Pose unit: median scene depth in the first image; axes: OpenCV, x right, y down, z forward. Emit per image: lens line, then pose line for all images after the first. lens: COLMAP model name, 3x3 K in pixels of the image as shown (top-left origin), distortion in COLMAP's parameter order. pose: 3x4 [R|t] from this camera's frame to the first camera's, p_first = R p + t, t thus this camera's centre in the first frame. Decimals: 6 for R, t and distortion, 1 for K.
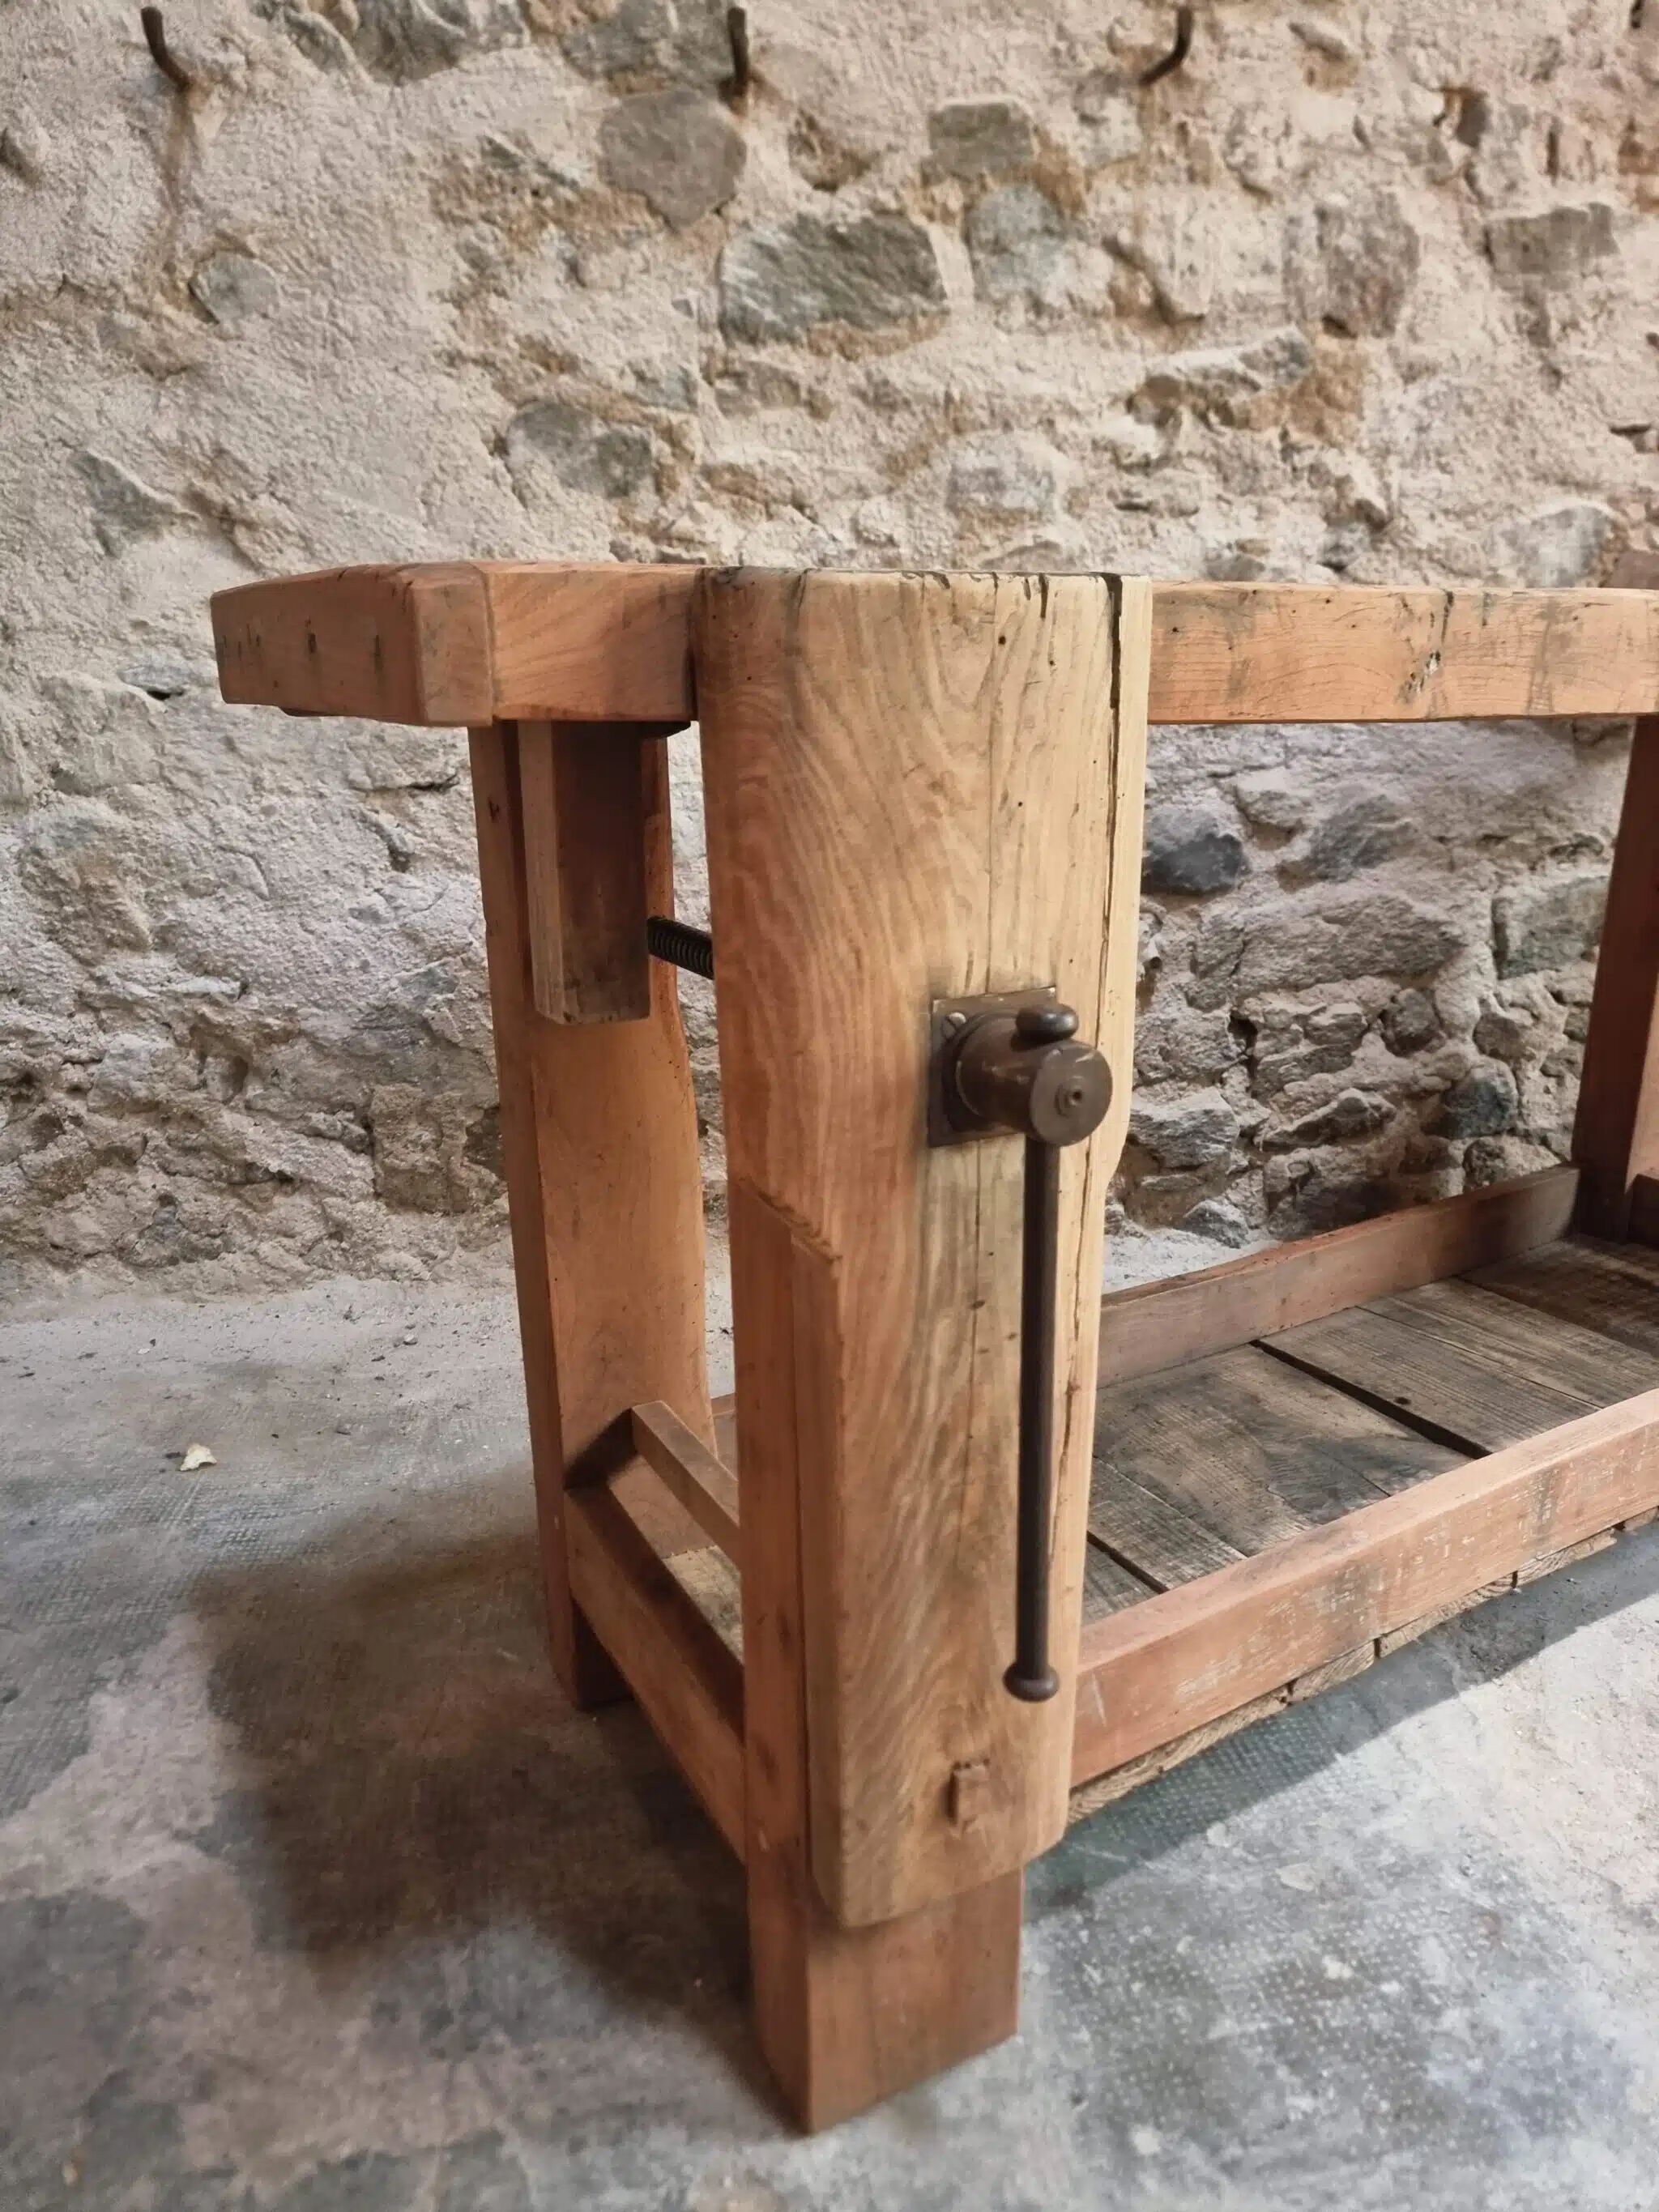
lens RADIAL K [[1553.2, 0, 834.5], [0, 1553.2, 1097.6], [0, 0, 1]] dist [0.062000, -0.059706]
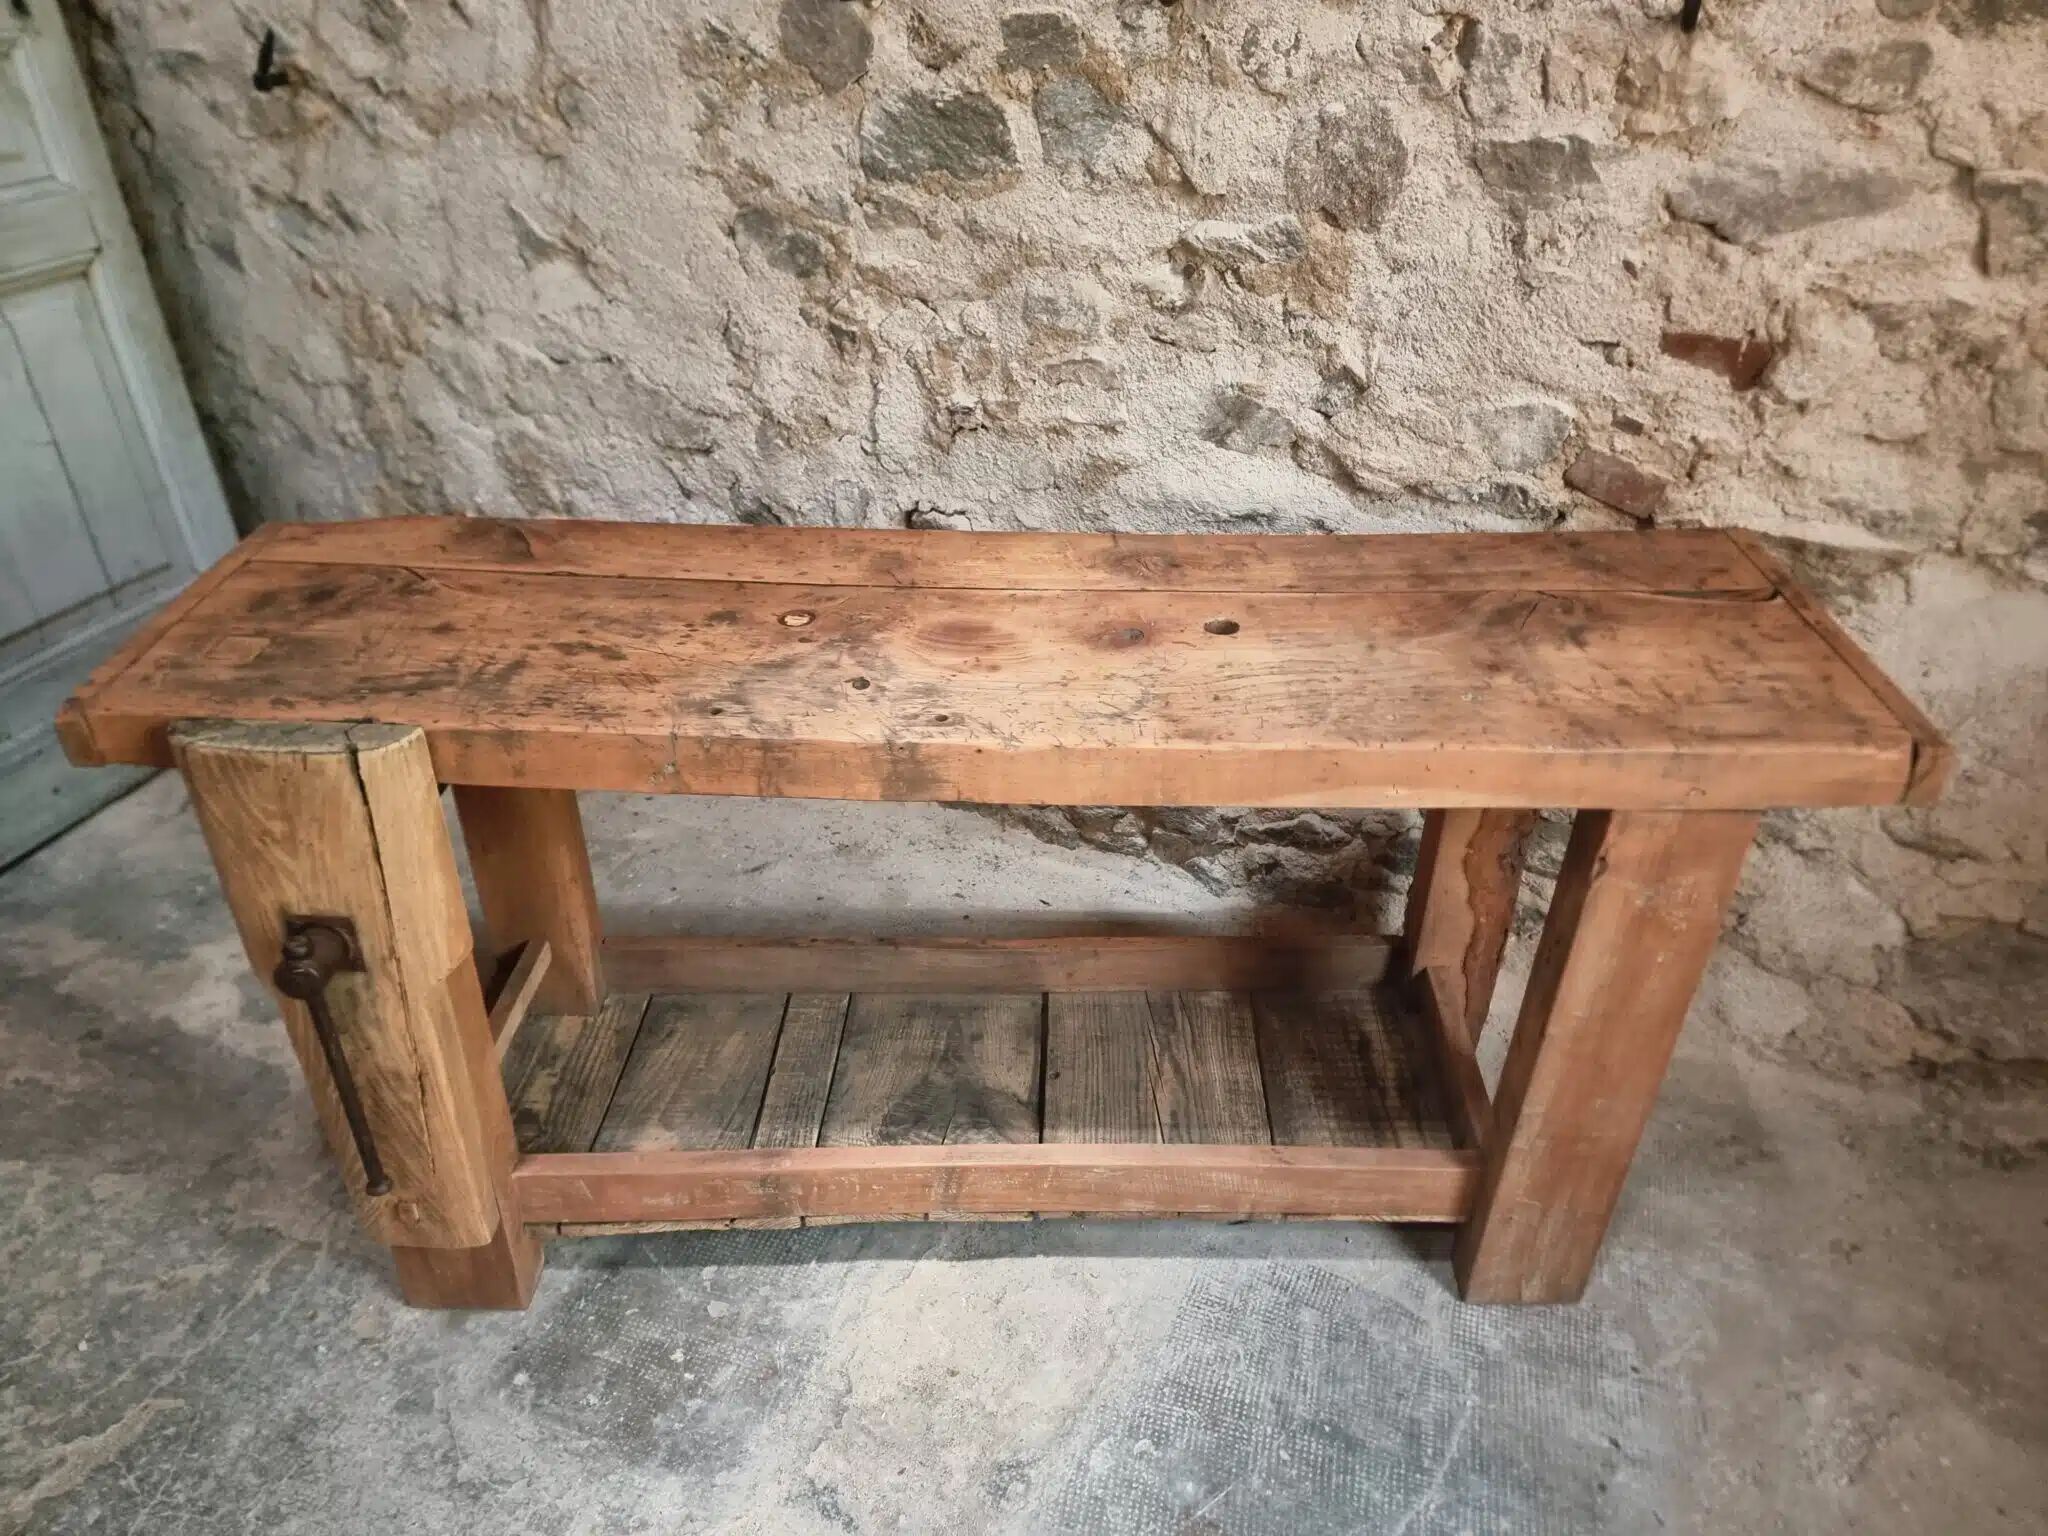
lens RADIAL K [[1438.0, 0, 1042.7], [0, 1438.0, 775.6], [0, 0, 1]] dist [0.062000, -0.059706]
pose [[0.867635, 0.293505, -0.401328, 0.690848], [-0.166102, 0.931904, 0.322435, -0.426169], [0.468636, -0.213095, 0.857304, -0.085726]]
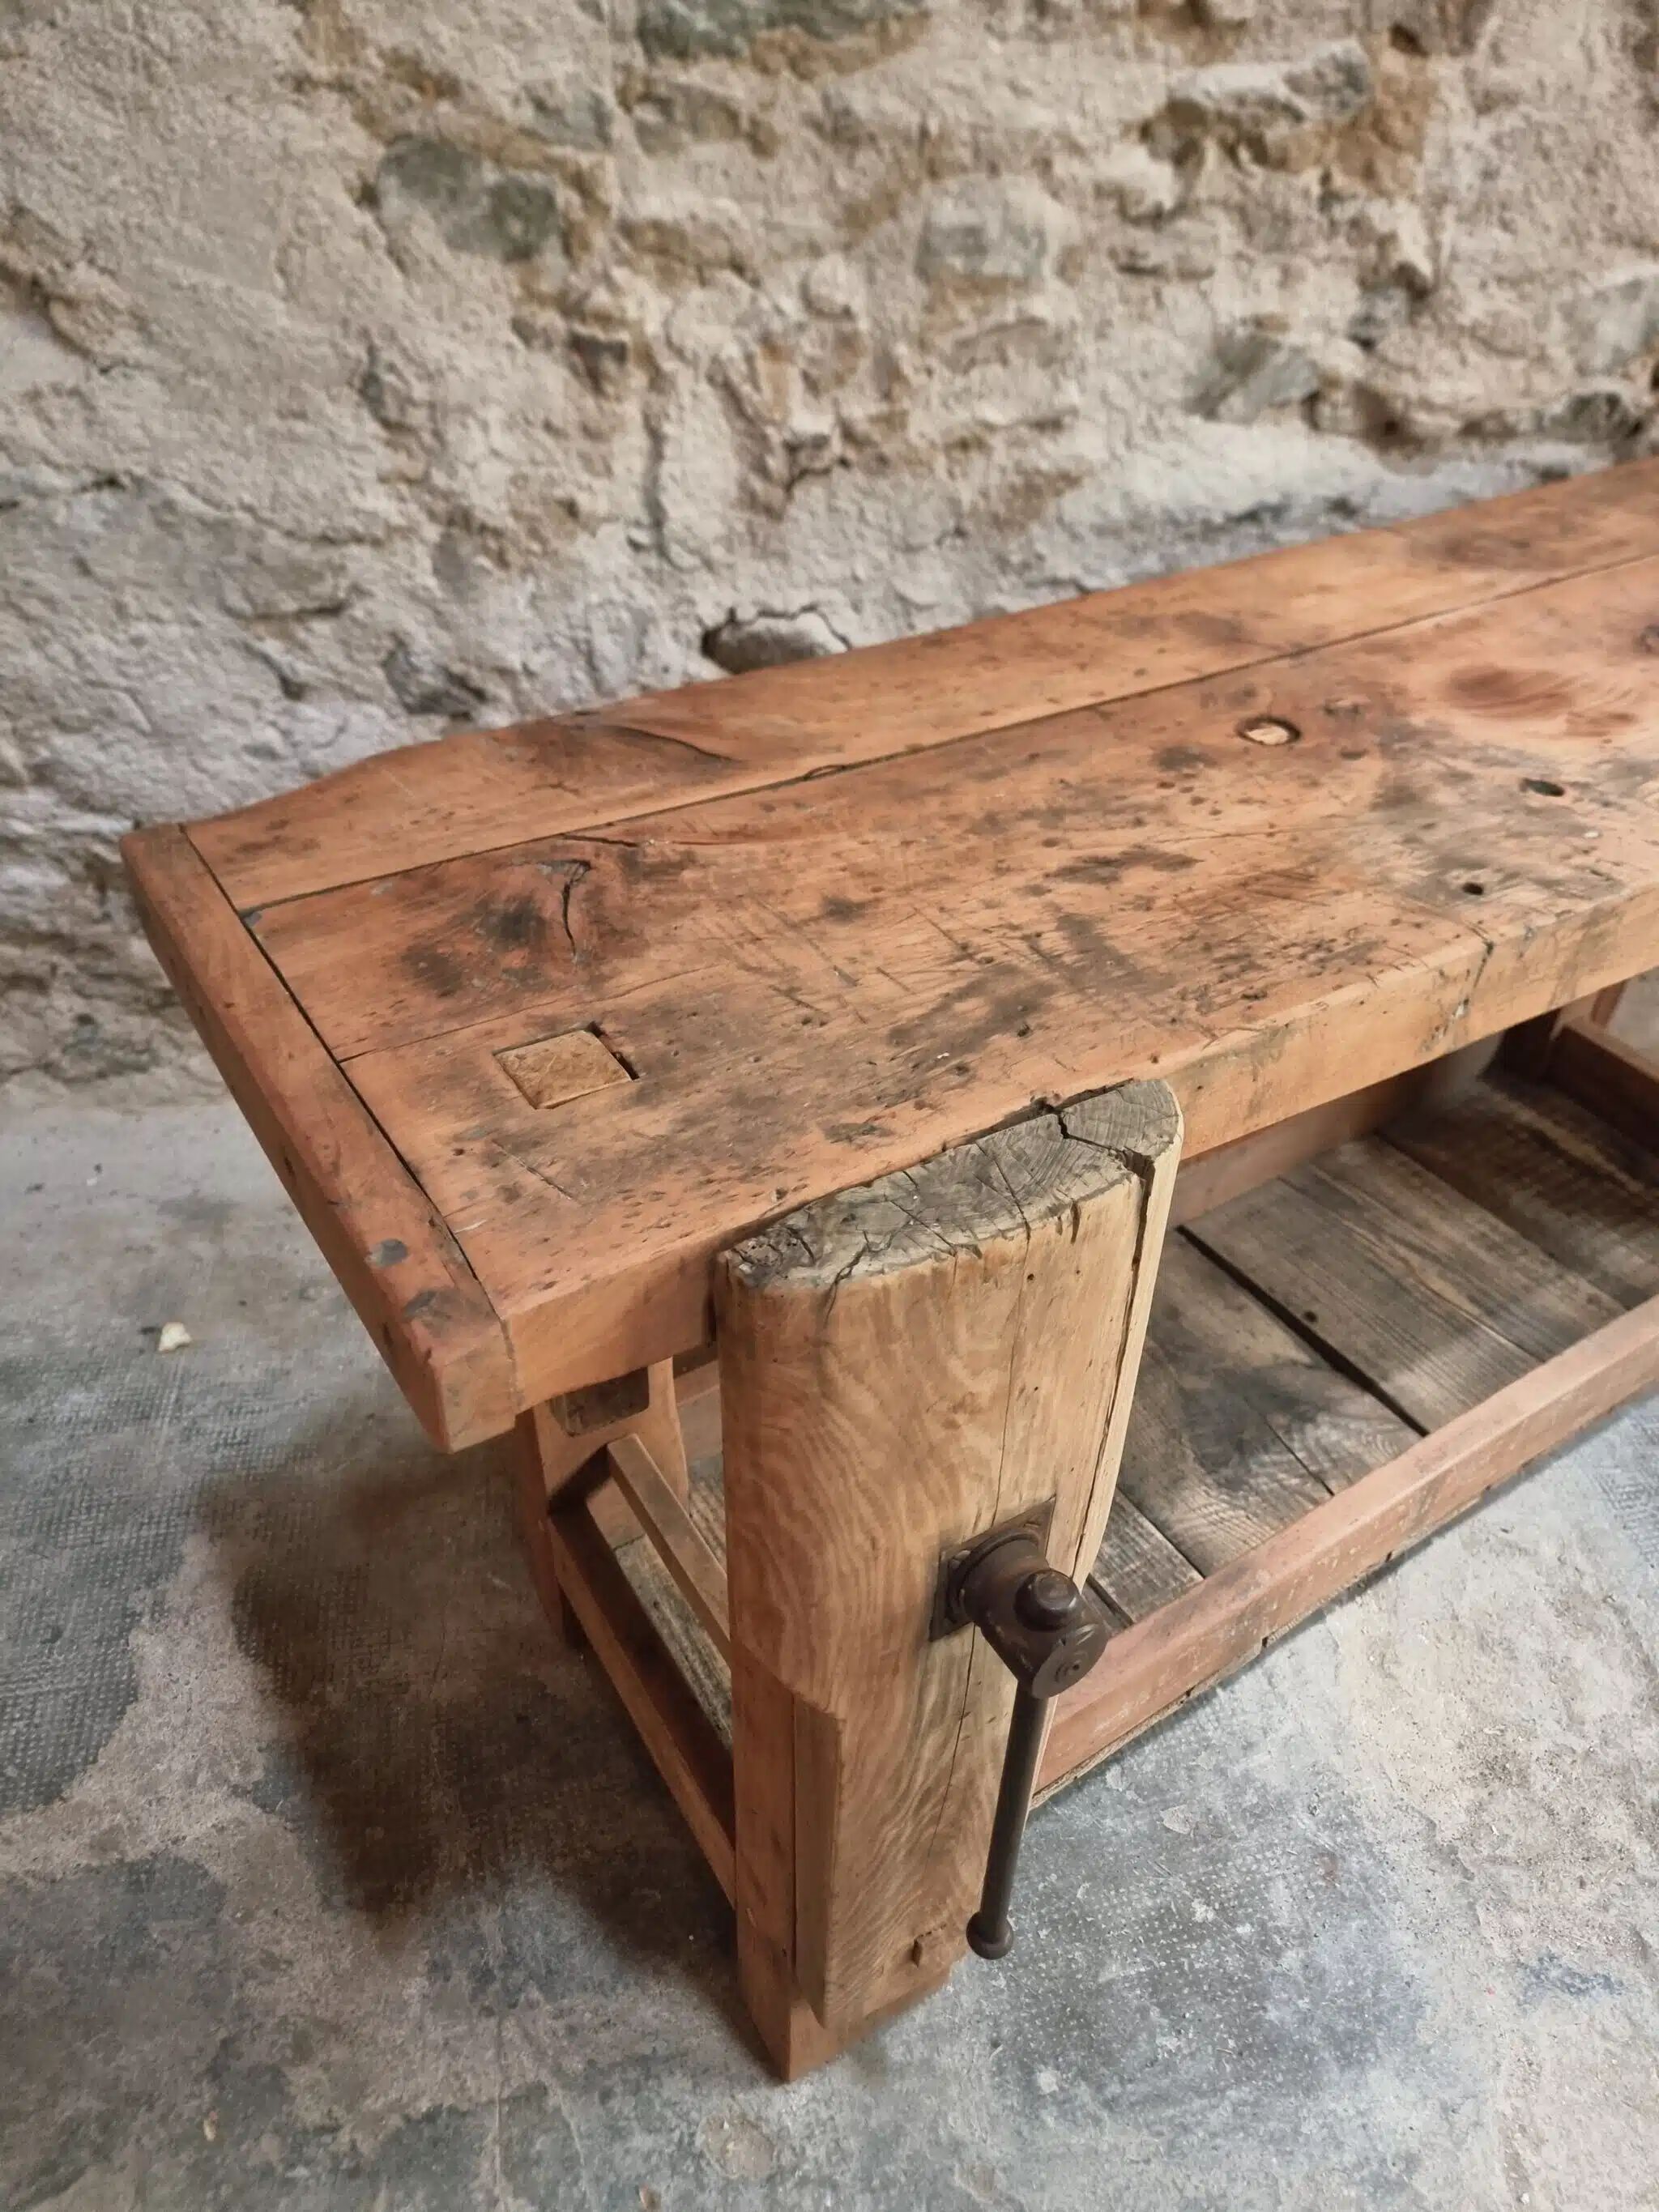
lens RADIAL K [[1568.3, 0, 804.3], [0, 1568.3, 1132.2], [0, 0, 1]] dist [0.041484, -0.047993]
pose [[0.998882, -0.005673, 0.046940, -0.030218], [-0.012840, 0.922921, 0.384776, -0.286282], [-0.045504, -0.384948, 0.921816, 0.056194]]
